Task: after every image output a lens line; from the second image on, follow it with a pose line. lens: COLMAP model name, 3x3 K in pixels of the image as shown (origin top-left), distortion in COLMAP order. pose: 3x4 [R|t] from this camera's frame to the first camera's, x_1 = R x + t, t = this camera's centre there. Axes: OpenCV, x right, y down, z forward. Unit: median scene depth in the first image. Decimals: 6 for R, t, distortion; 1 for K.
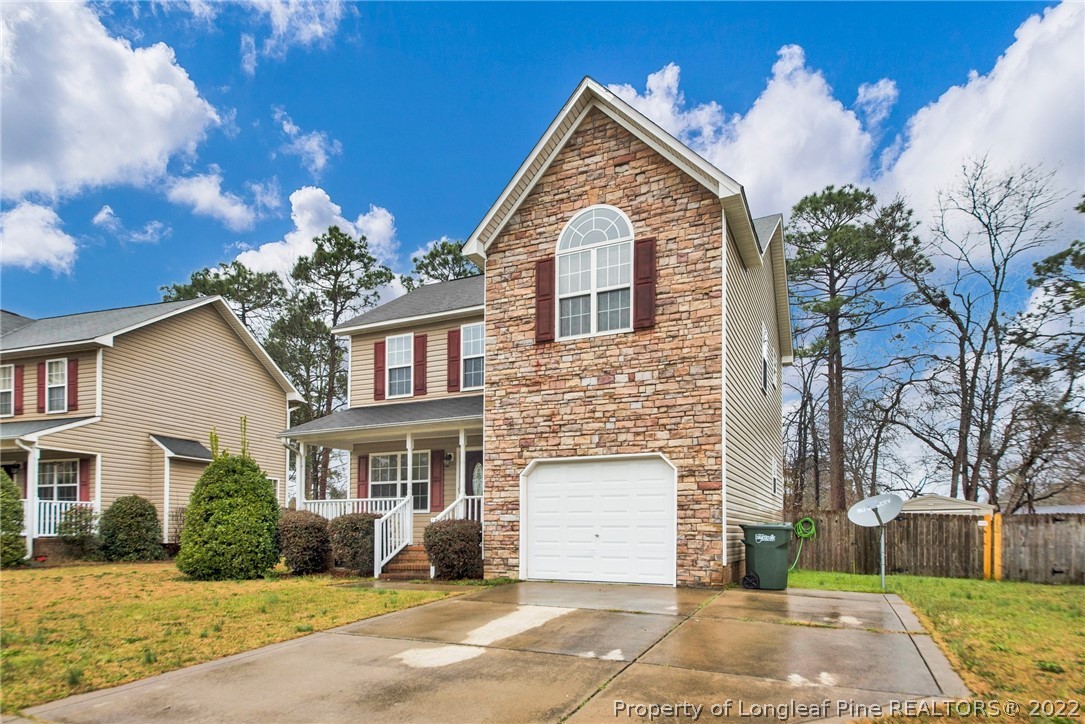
lens RADIAL K [[605.2, 0, 577.7], [0, 605.2, 387.4], [0, 0, 1]] dist [0.006053, -0.004099]
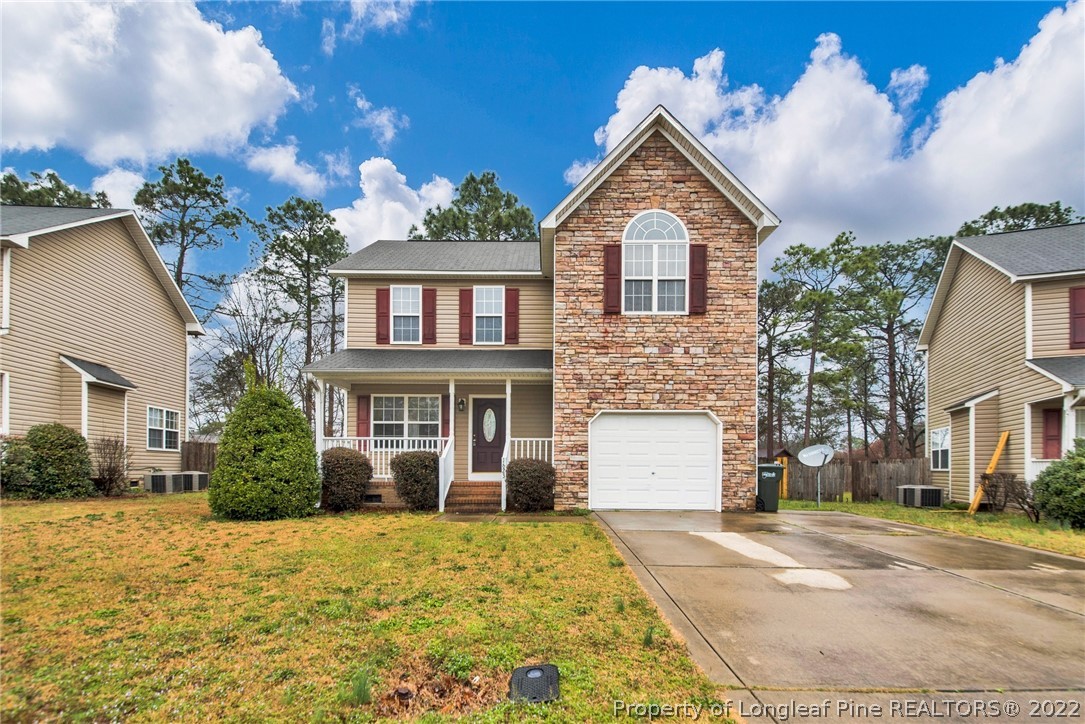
lens RADIAL K [[478.1, 0, 543.8], [0, 478.1, 363.7], [0, 0, 1]] dist [-0.010436, -0.001863]
pose [[0.919336, 0.086706, 0.383802, -0.532902], [-0.096105, 0.995357, 0.005339, 0.032515], [-0.381557, -0.041794, 0.923400, 0.167716]]
